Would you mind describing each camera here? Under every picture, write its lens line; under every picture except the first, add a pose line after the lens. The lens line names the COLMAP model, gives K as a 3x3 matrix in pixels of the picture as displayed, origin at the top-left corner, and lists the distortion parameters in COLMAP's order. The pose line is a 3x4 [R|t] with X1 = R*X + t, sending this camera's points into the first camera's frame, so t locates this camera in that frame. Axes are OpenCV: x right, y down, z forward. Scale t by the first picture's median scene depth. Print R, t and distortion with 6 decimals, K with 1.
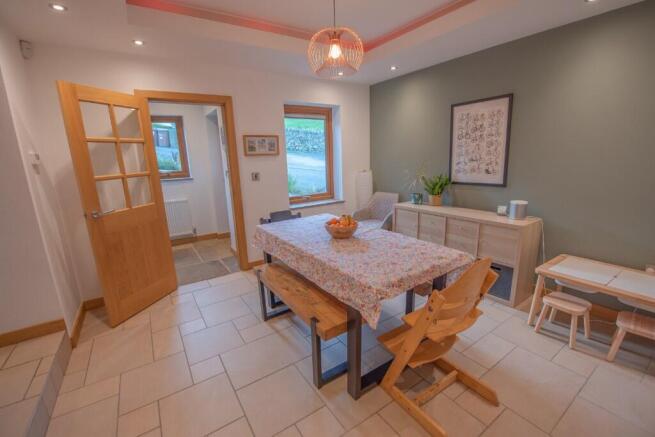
lens RADIAL K [[278.8, 0, 324.0], [0, 278.8, 218.8], [0, 0, 1]] dist [-0.026347, -0.000192]
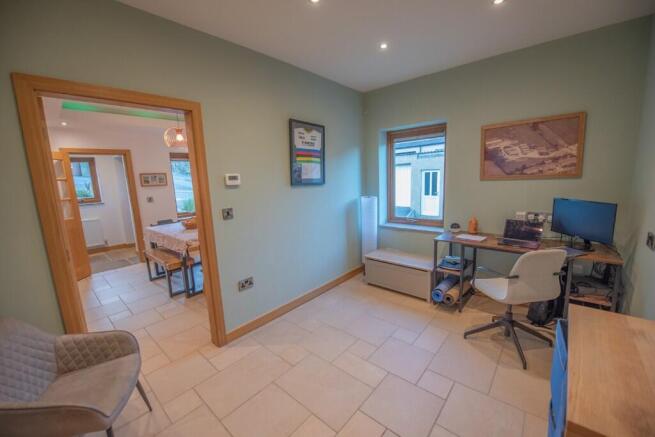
lens RADIAL K [[260.2, 0, 323.8], [0, 260.2, 219.2], [0, 0, 1]] dist [-0.022031, -0.000118]
pose [[0.966008, -0.049297, 0.253768, 0.318669], [0.067700, 0.995632, -0.064300, 0.114073], [-0.249489, 0.079294, 0.965126, -0.613348]]
